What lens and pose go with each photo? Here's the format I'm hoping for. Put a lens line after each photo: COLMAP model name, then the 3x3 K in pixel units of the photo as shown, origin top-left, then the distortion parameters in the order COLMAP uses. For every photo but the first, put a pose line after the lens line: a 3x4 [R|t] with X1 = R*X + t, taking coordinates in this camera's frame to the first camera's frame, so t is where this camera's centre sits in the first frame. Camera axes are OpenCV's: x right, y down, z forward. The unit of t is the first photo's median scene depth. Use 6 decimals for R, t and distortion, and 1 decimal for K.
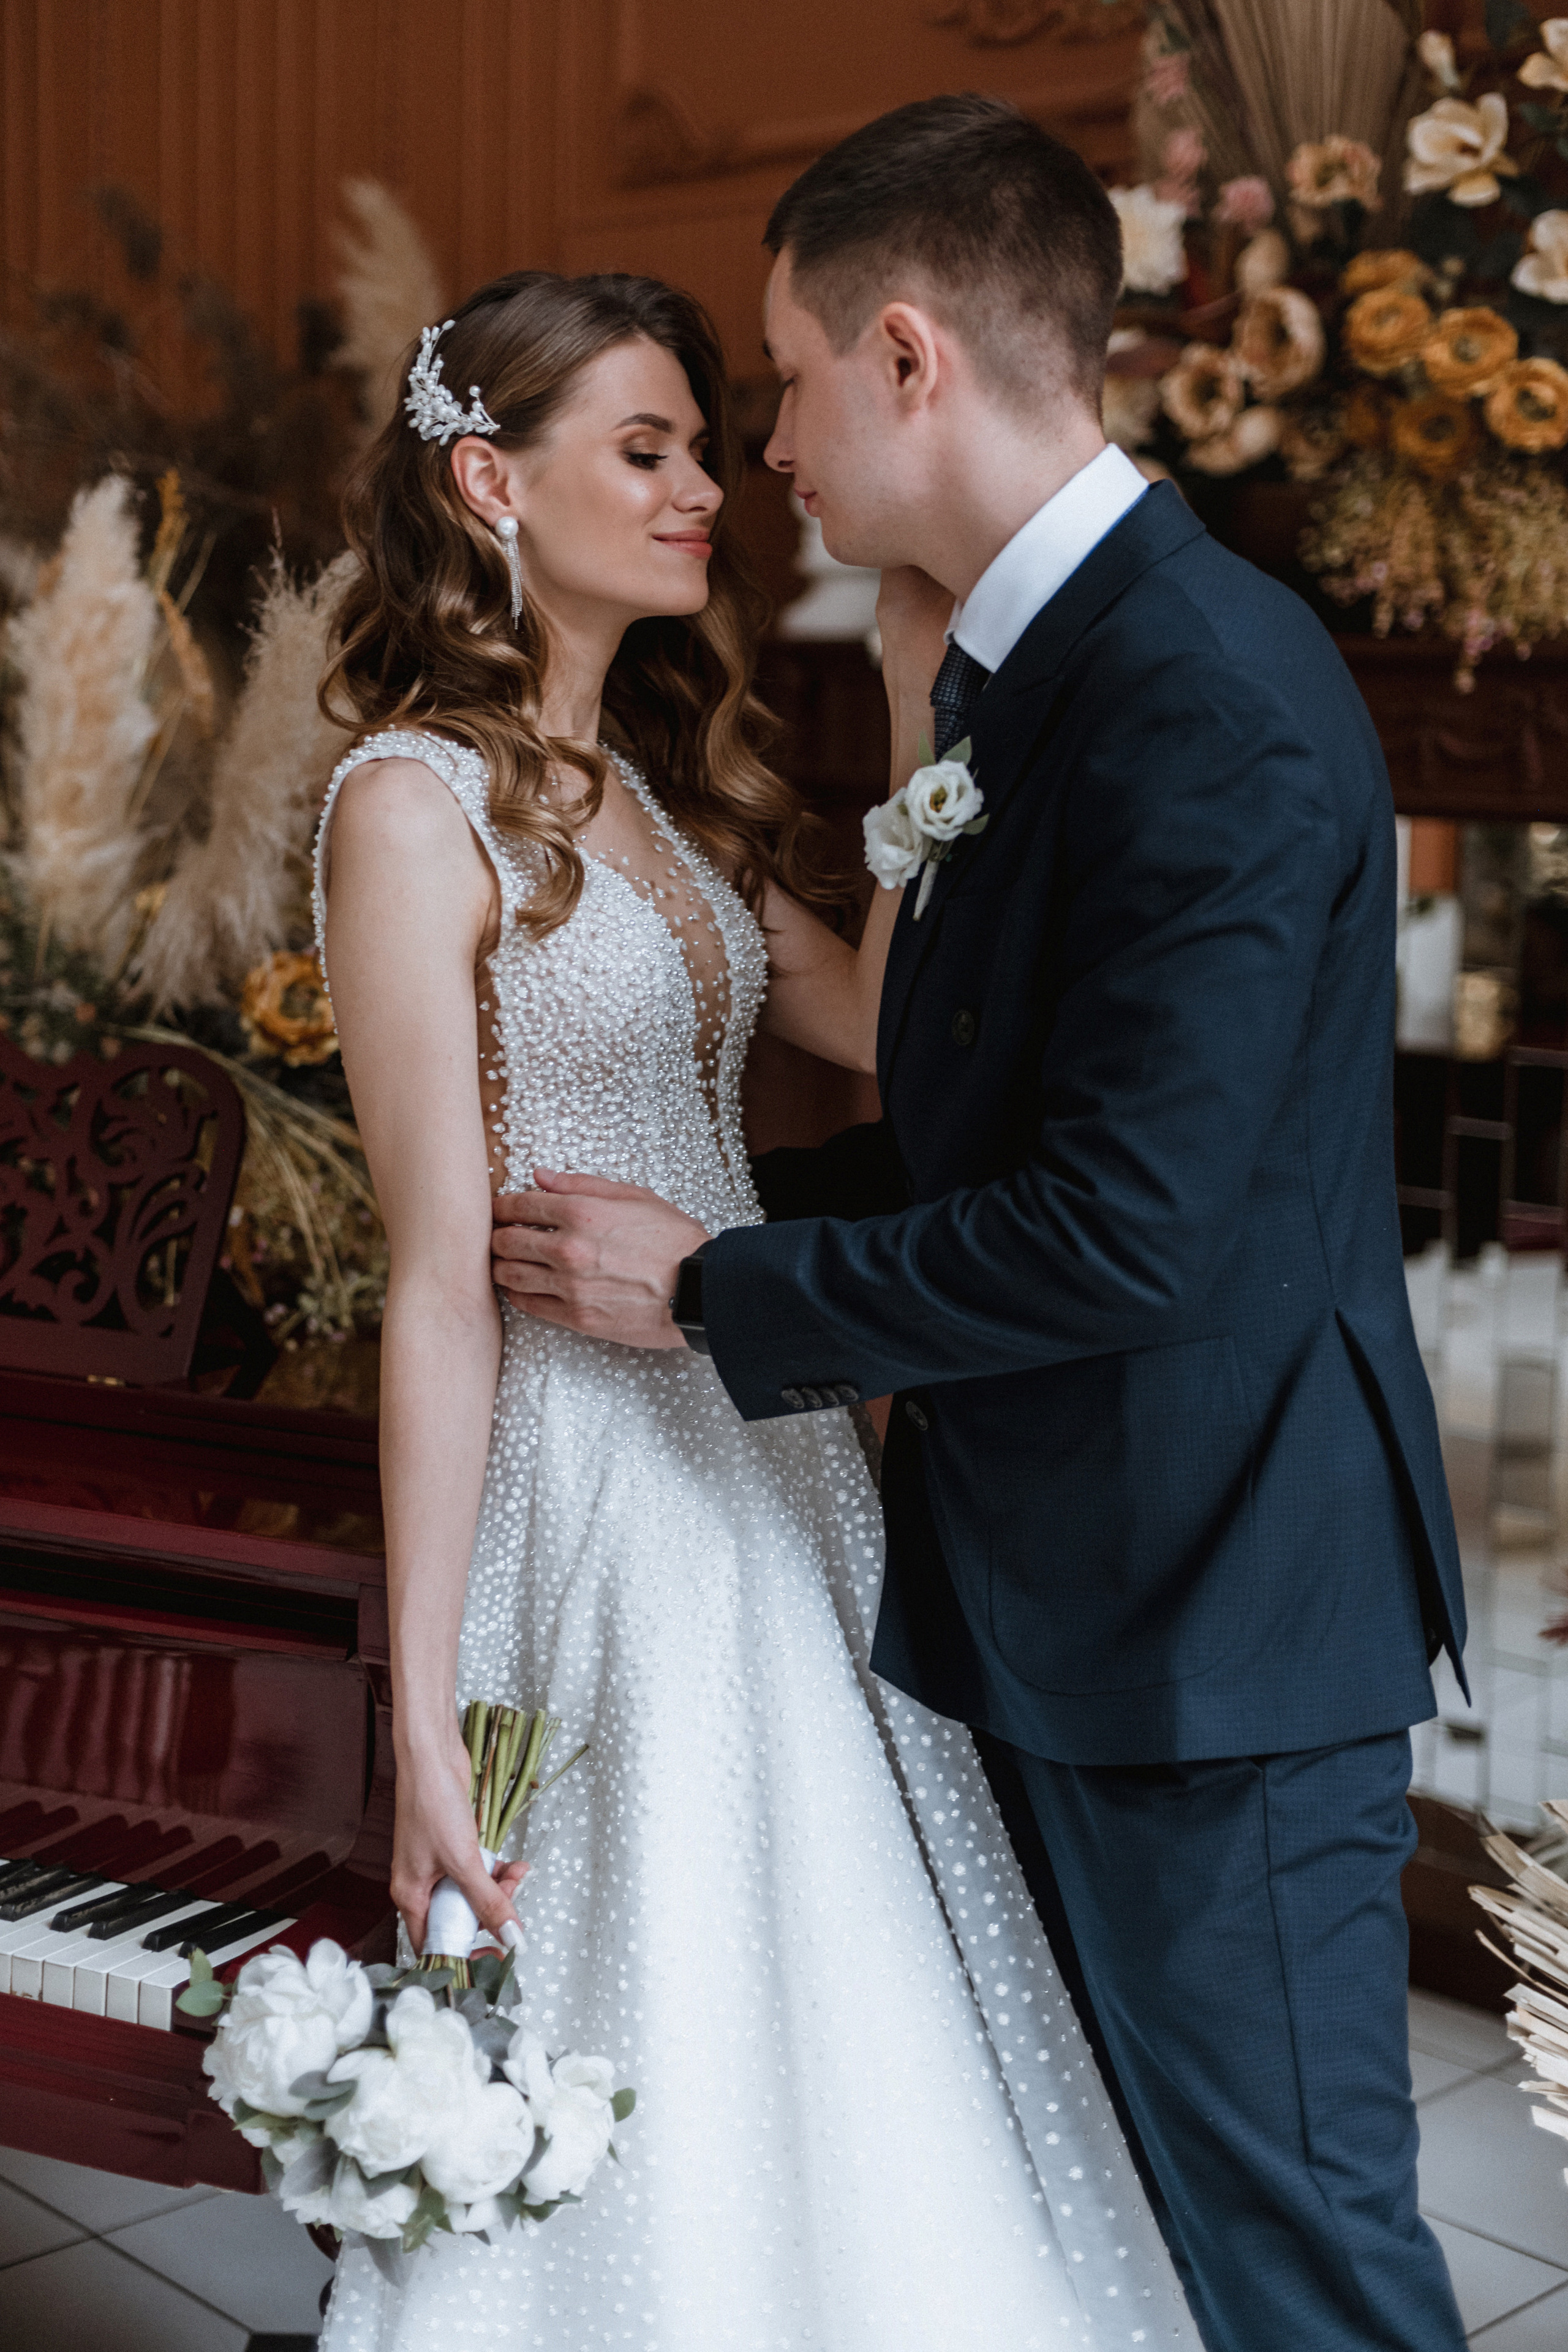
lens RADIAL K [[3470.8, 0, 784.0], [0, 3470.8, 1176.0], [0, 0, 1]] dist [-0.024081, 0.037675]
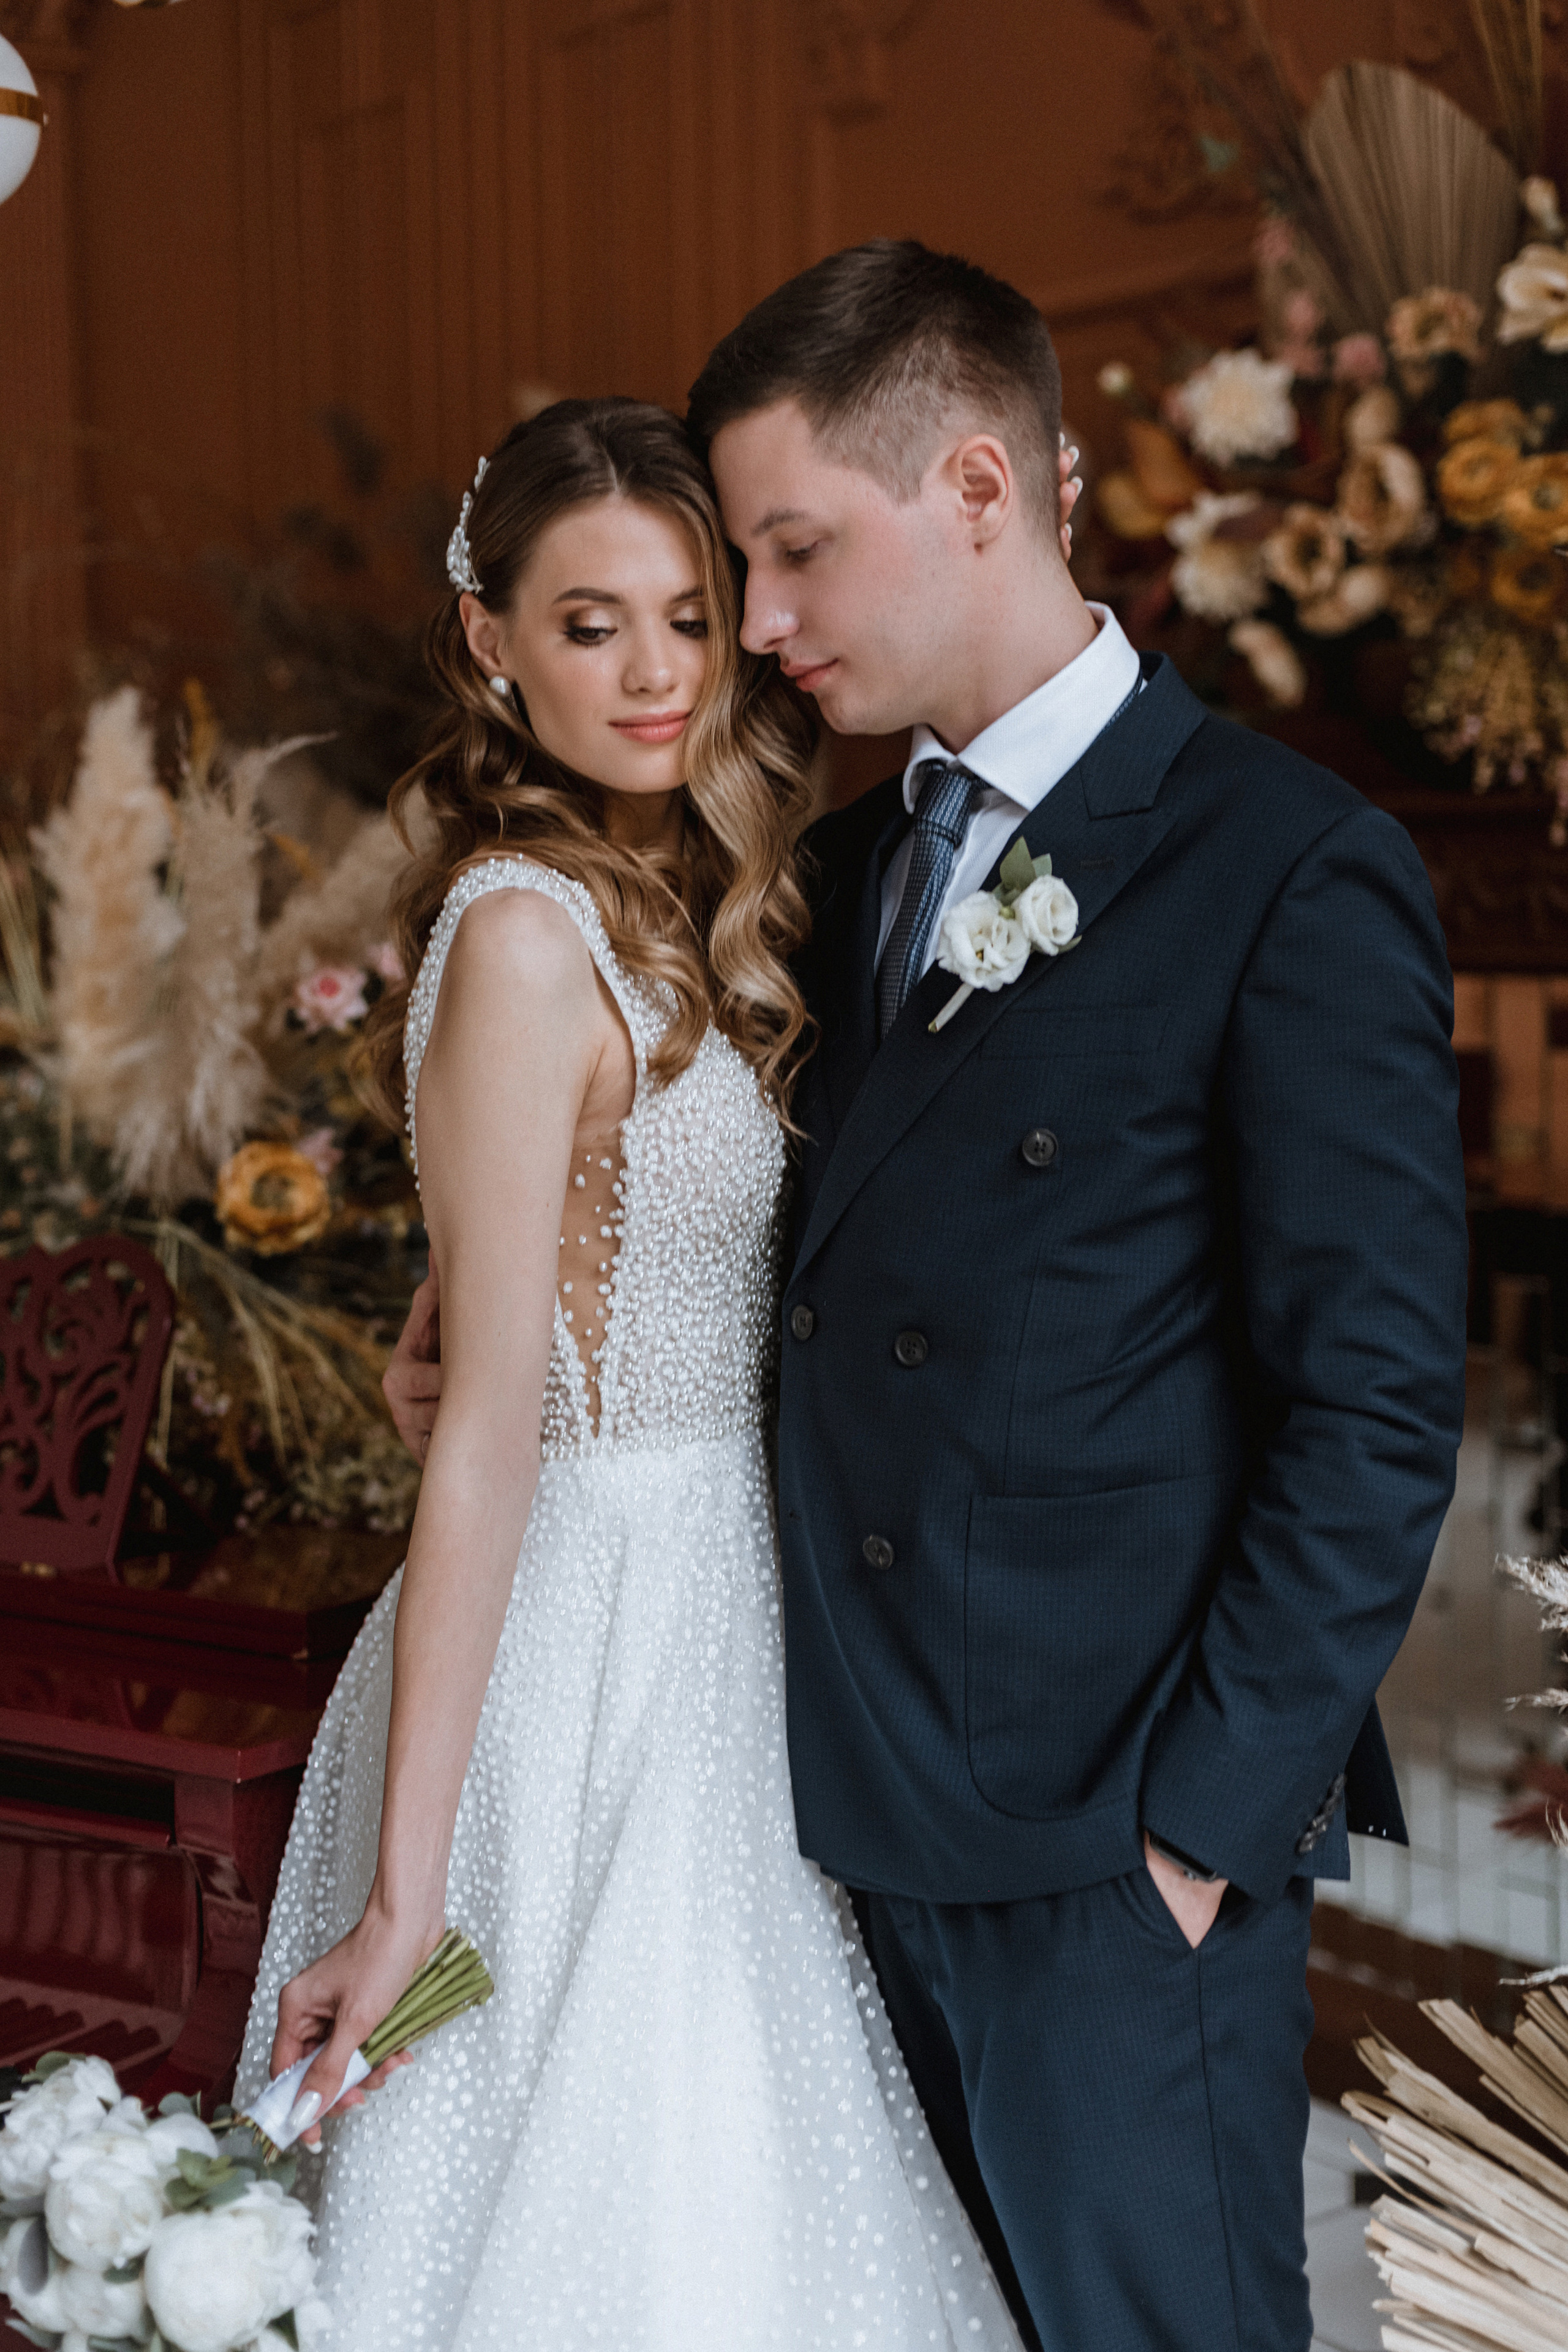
lens RADIAL K [[3470.8, 0, 784.0], [0, 3470.8, 1176.0], [0, 0, 1]] dist [-0.024081, 0.037675]
pose [[0.988240, -0.023283, -0.151127, 0.149498], [0.015326, 0.998445, -0.053603, 0.001659], [0.152140, 0.050656, 0.987060, 0.016944]]
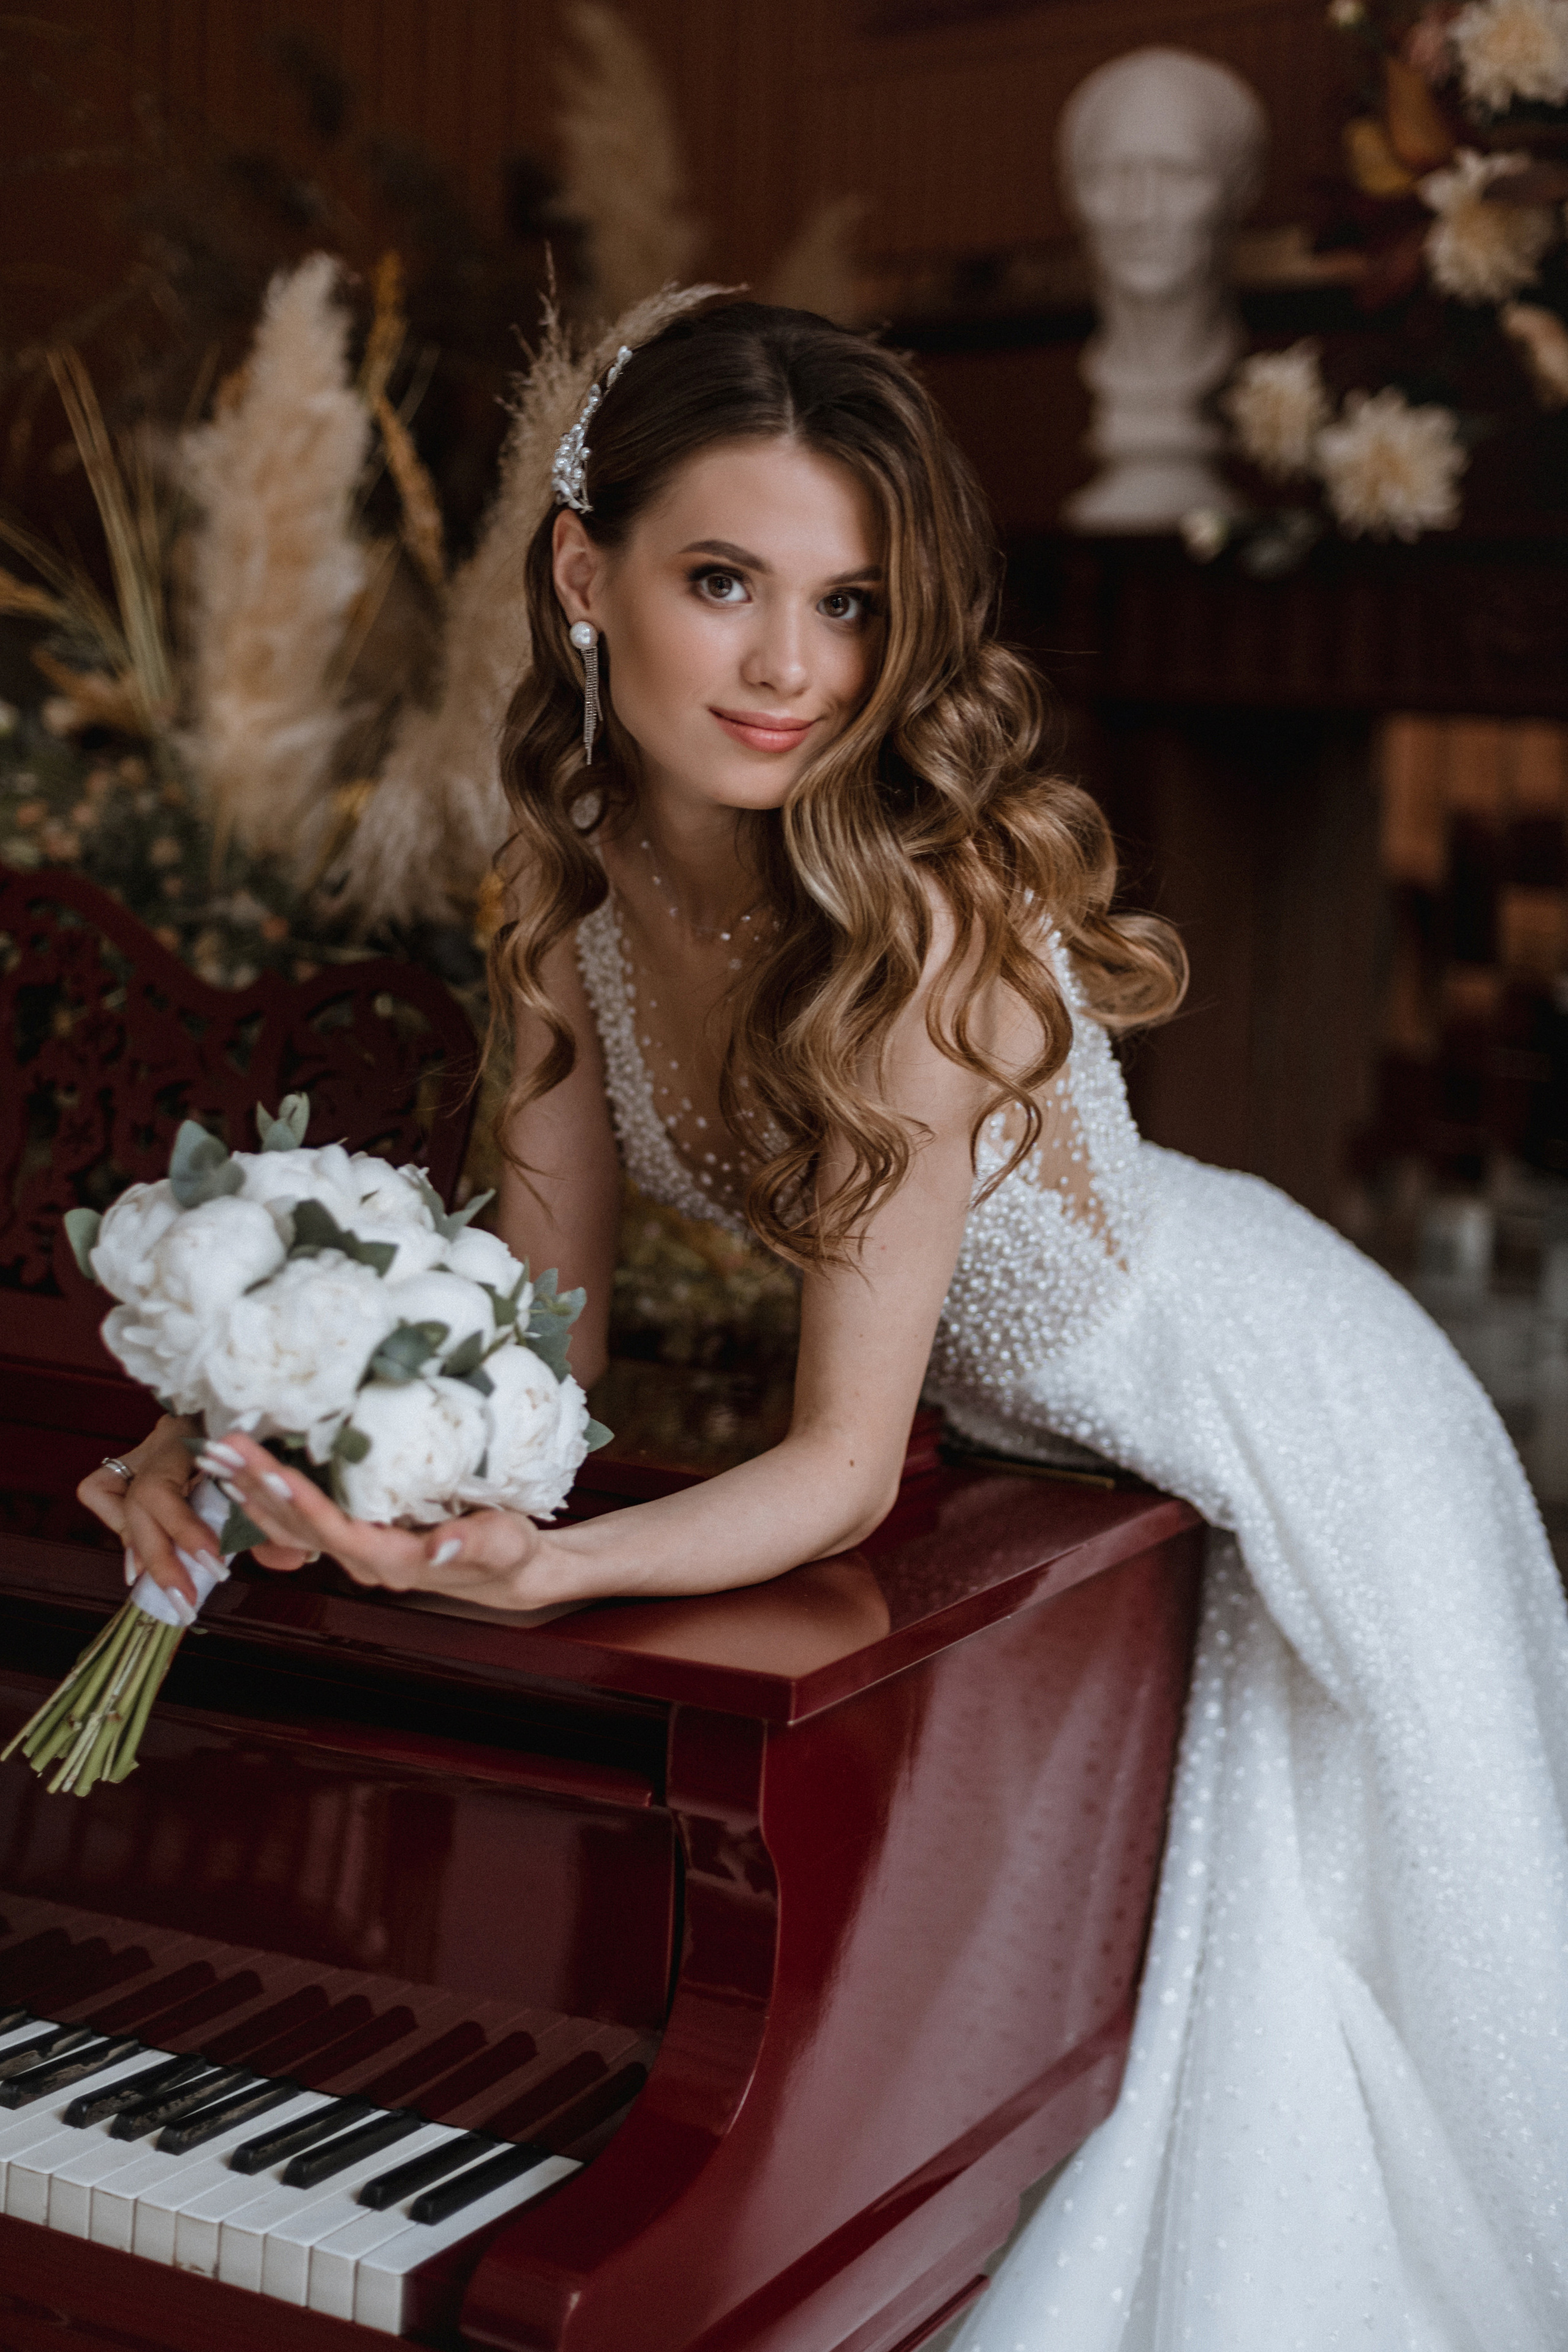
lens RADIAL K [[3470.8, 0, 784.0], [0, 3470.8, 1176.0], [0, 0, 1]] dist [-0.024081, 0.037675]
pose [[0.999167, 0.015430, -0.037784, -0.052634], [-0.015456, 0.999880, -0.000405, 0.007267], [0.037773, 0.000989, 0.999286, 0.206532]]
